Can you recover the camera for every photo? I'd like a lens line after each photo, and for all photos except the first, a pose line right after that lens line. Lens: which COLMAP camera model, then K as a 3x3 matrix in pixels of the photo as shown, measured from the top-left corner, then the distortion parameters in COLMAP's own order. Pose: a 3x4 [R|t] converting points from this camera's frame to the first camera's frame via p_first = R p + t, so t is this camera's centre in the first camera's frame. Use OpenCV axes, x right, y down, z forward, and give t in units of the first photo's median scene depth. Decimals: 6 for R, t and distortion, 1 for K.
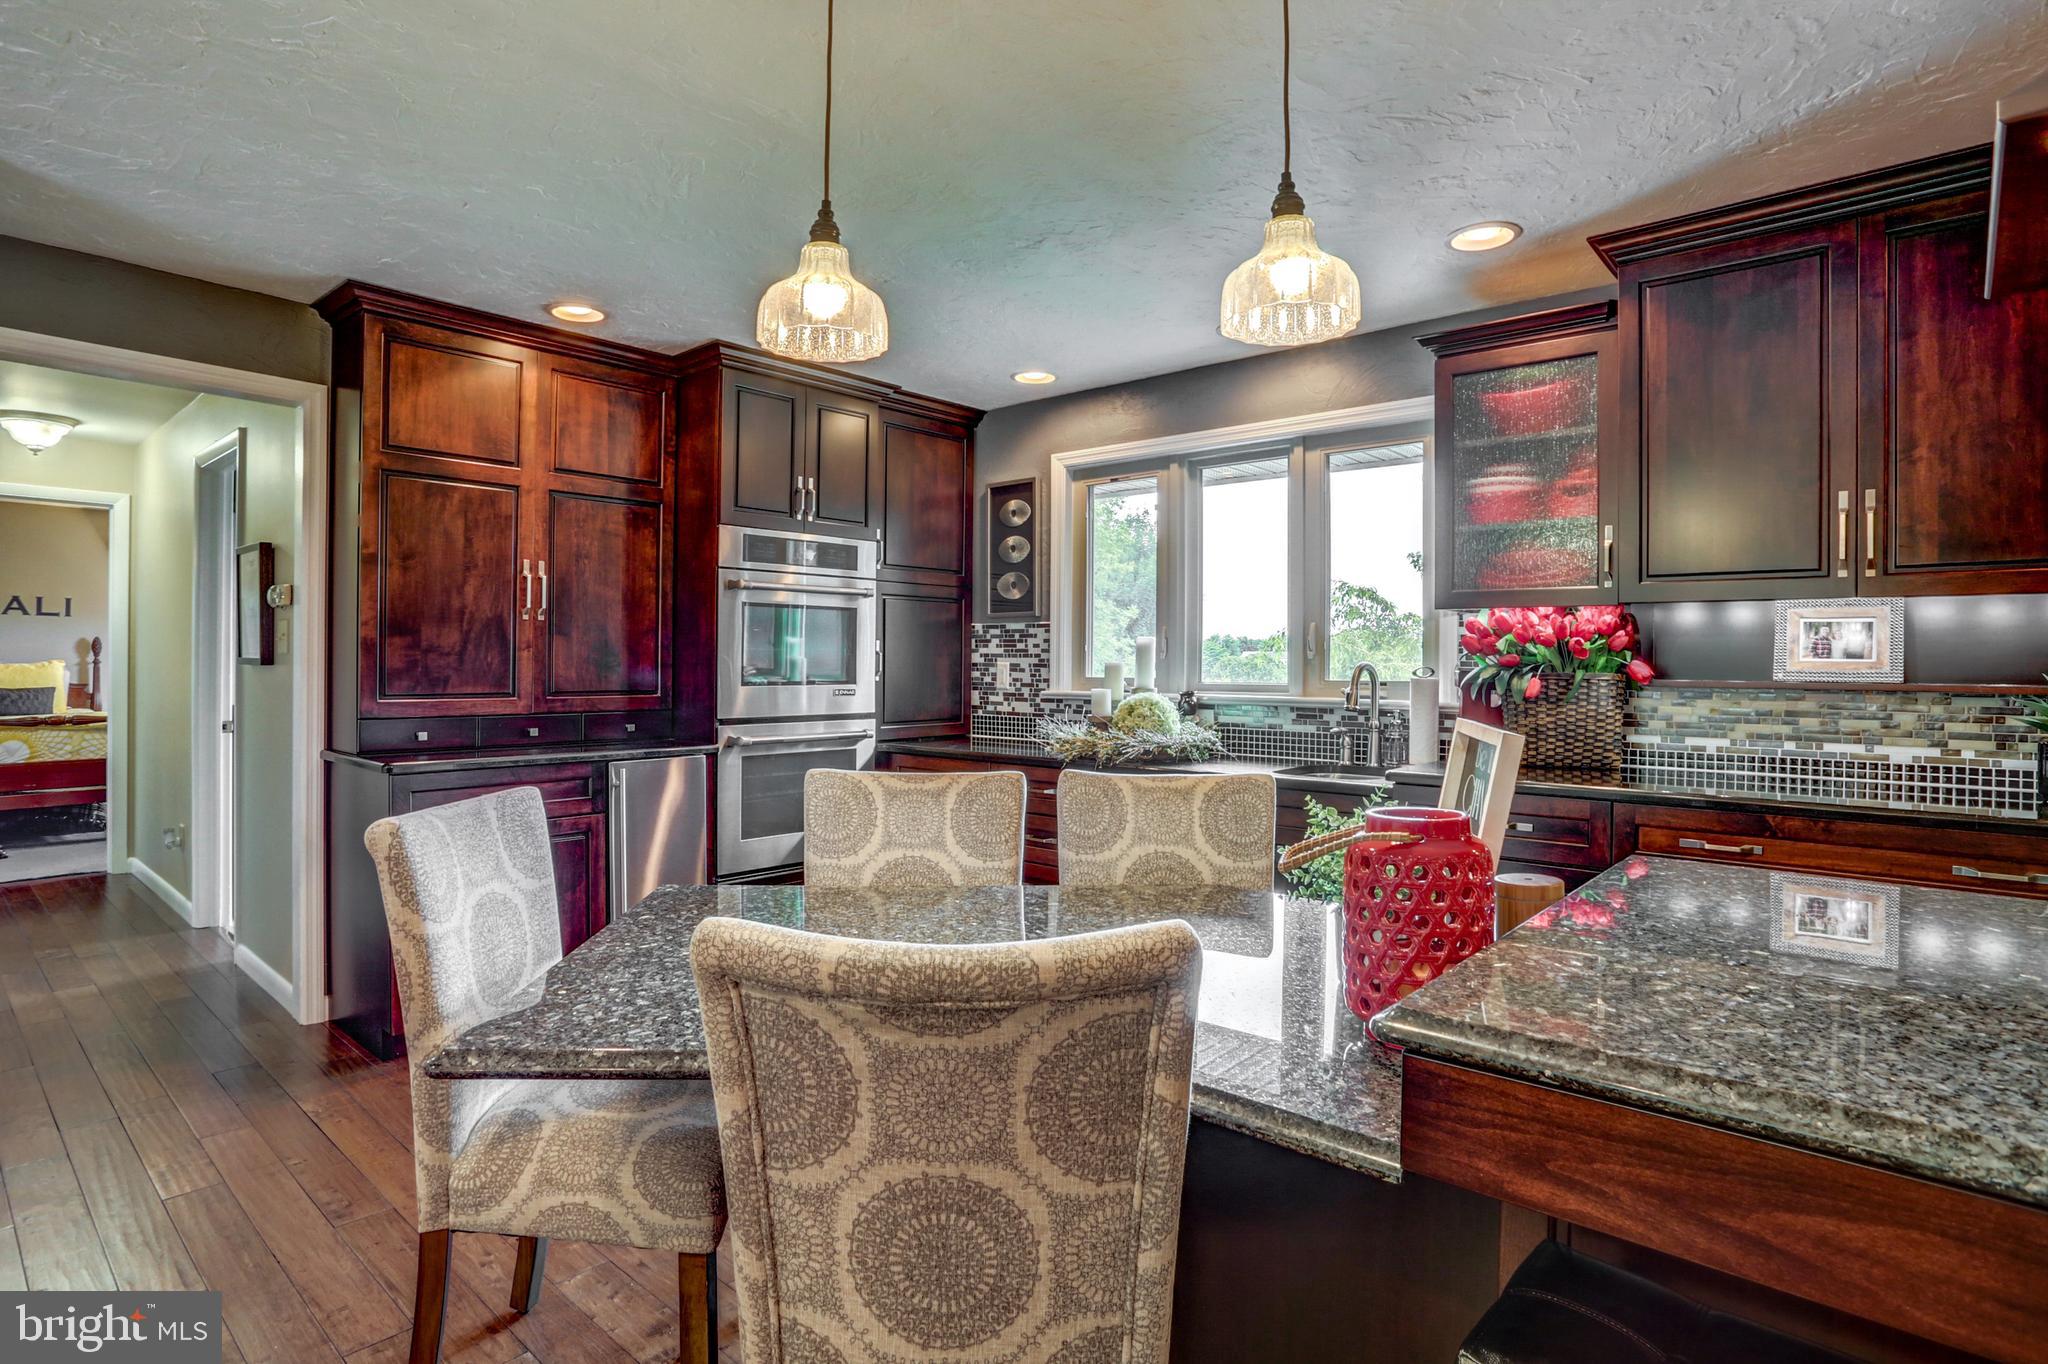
lens RADIAL K [[1055.2, 0, 1031.1], [0, 1055.2, 671.1], [0, 0, 1]] dist [-0.068707, 0.030912]
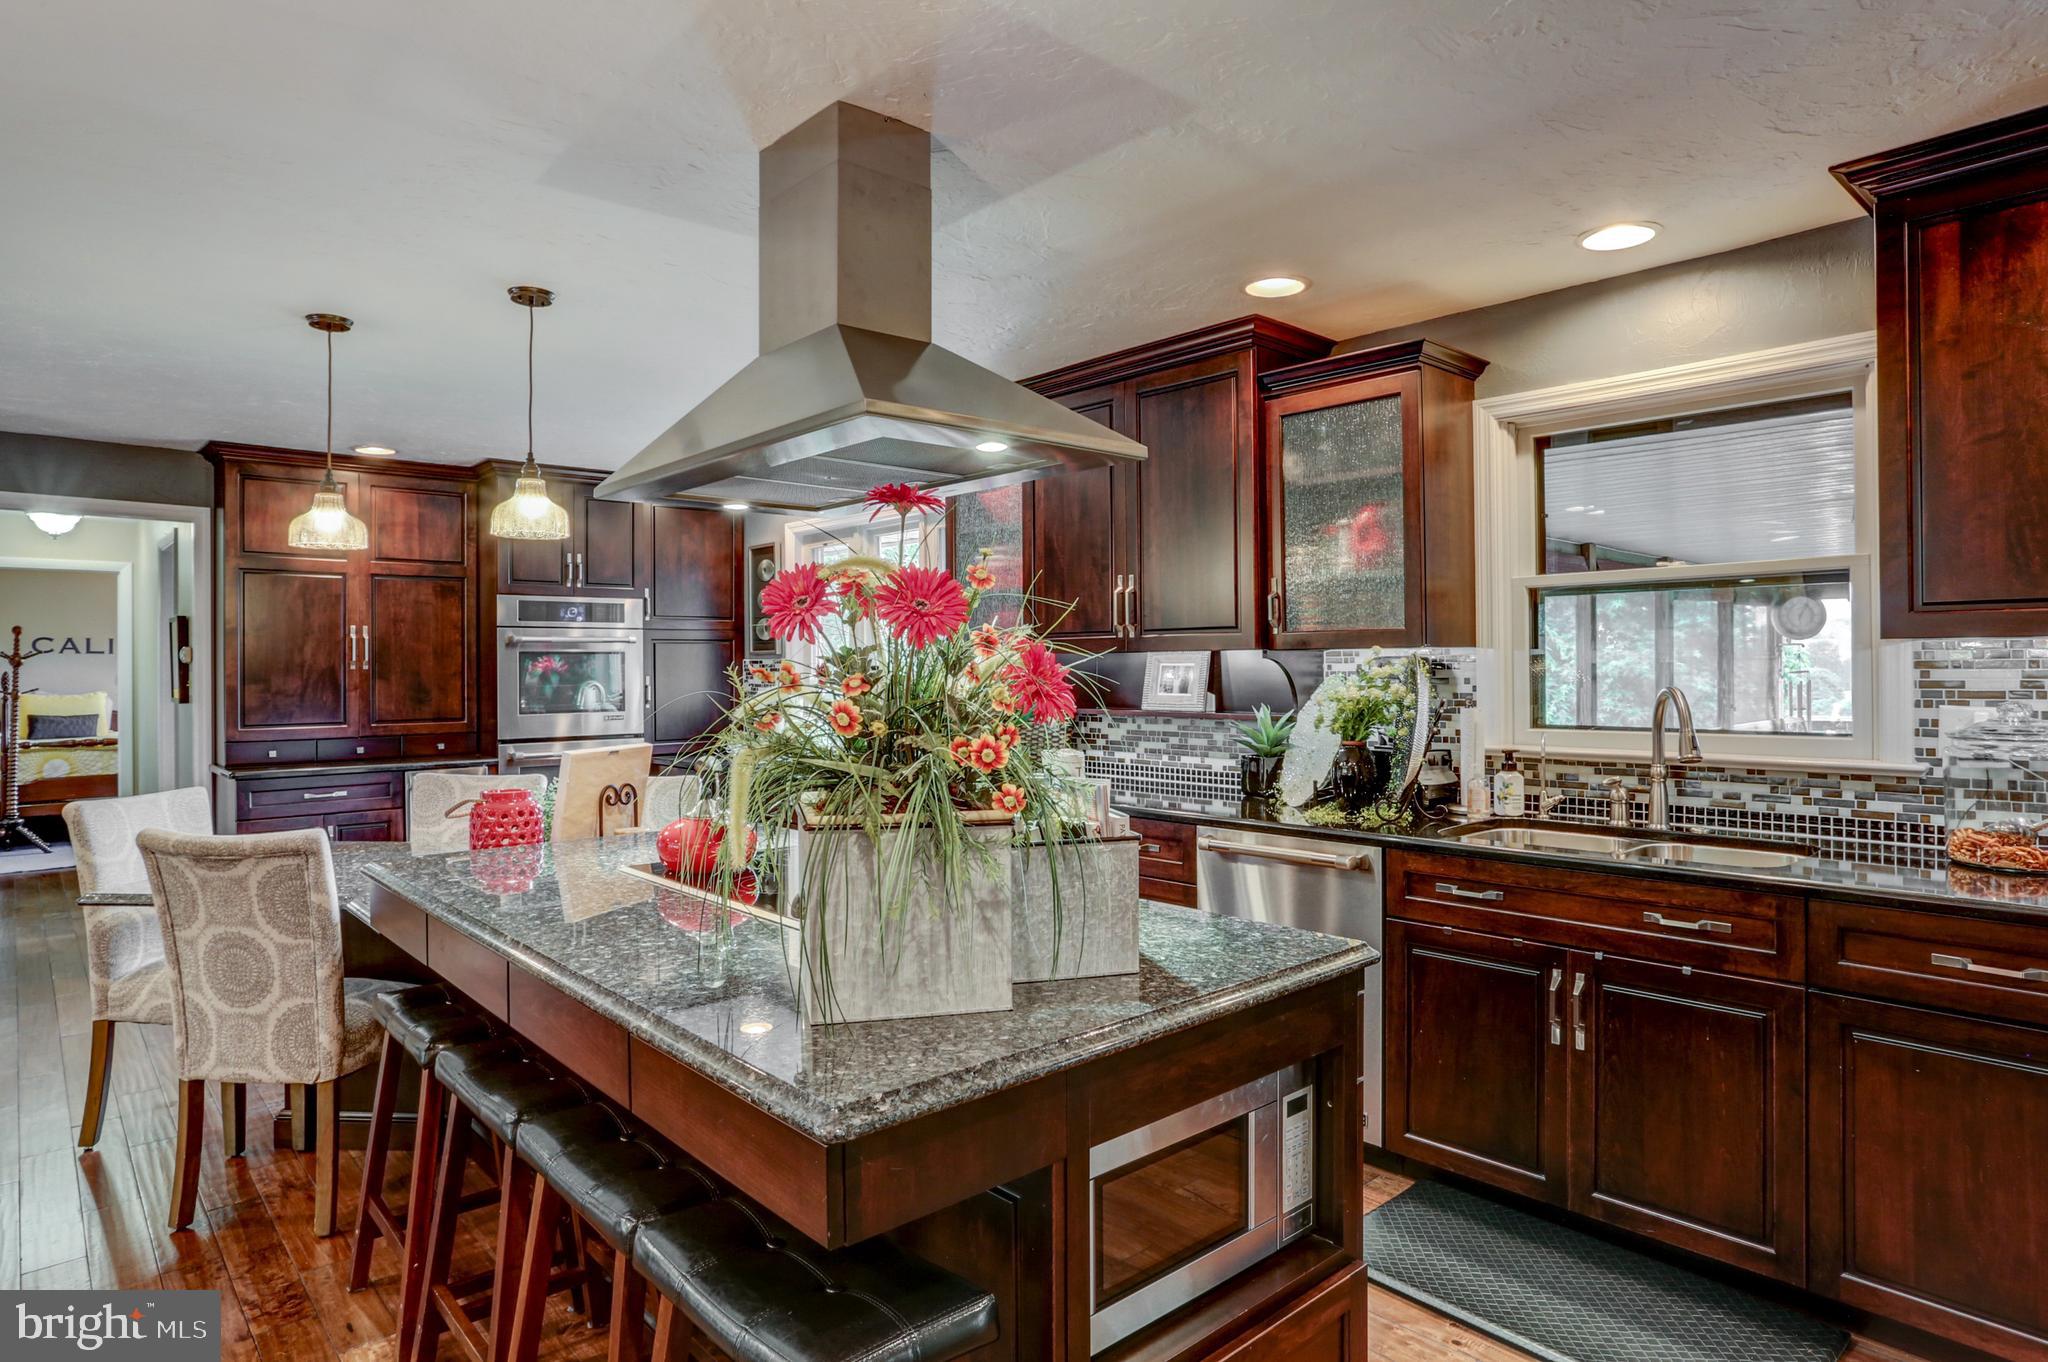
lens RADIAL K [[1155.4, 0, 1027.2], [0, 1155.4, 672.6], [0, 0, 1]] dist [-0.055932, 0.029191]
pose [[0.993303, -0.013399, -0.114763, 0.600019], [0.012920, 0.999904, -0.004918, -0.026798], [0.114818, 0.003402, 0.993381, -0.414035]]
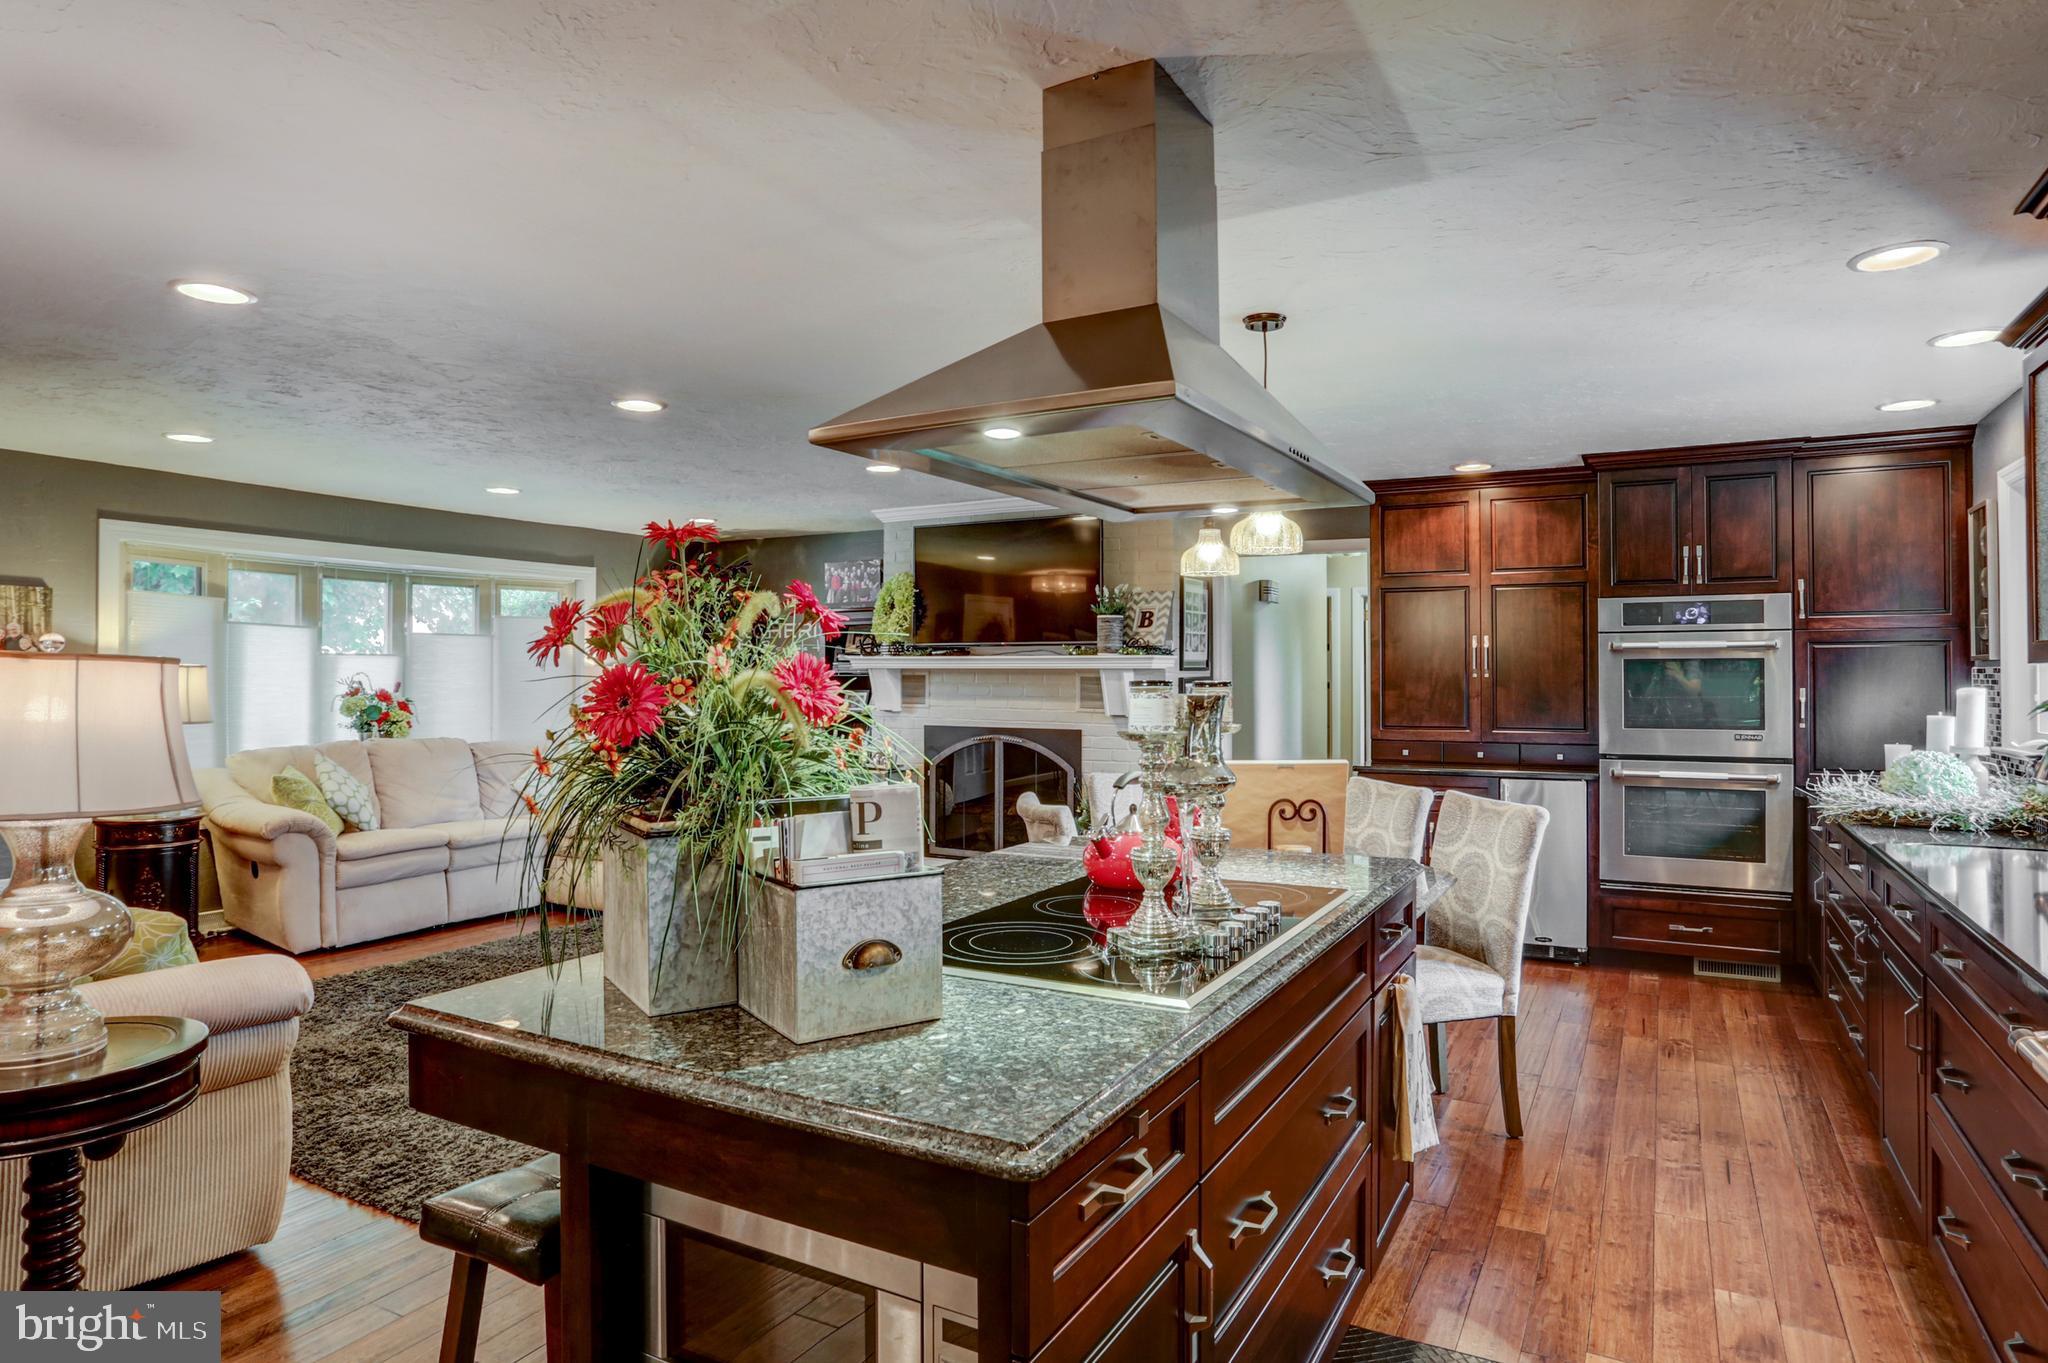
lens RADIAL K [[1167.2, 0, 1021.9], [0, 1167.2, 673.6], [0, 0, 1]] dist [-0.055384, 0.039099]
pose [[0.214680, -0.009571, -0.976638, 0.995671], [-0.007653, 0.999905, -0.011481, -0.032167], [0.976655, 0.009939, 0.214586, 0.036511]]
